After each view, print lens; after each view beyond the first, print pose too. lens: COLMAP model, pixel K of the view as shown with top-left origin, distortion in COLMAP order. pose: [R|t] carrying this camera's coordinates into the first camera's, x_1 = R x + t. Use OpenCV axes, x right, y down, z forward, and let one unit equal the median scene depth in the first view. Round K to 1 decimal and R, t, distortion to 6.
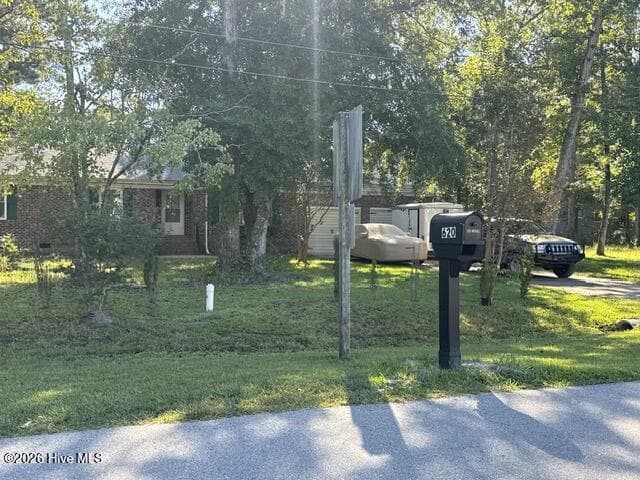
lens RADIAL K [[442.8, 0, 320.0], [0, 442.8, 252.9], [0, 0, 1]] dist [0.000859, 0.000083]
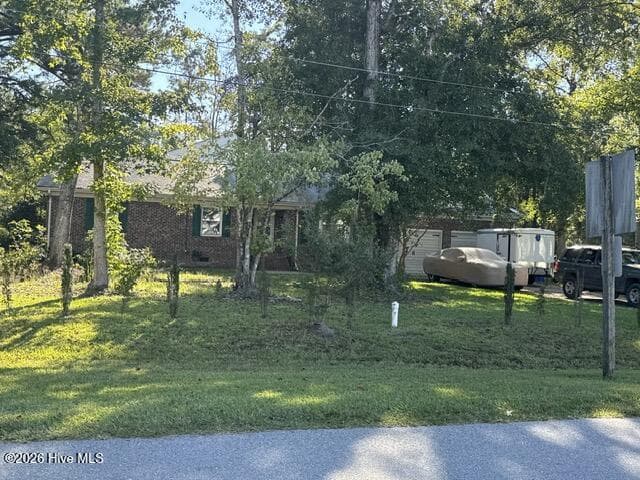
lens RADIAL K [[440.8, 0, 320.0], [0, 440.8, 240.0], [0, 0, 1]] dist [0.004380, 0.000287]
pose [[0.995400, 0.030216, -0.090919, -0.178271], [-0.036724, 0.996815, -0.070784, 0.001418], [0.088490, 0.073797, 0.993340, -0.053282]]
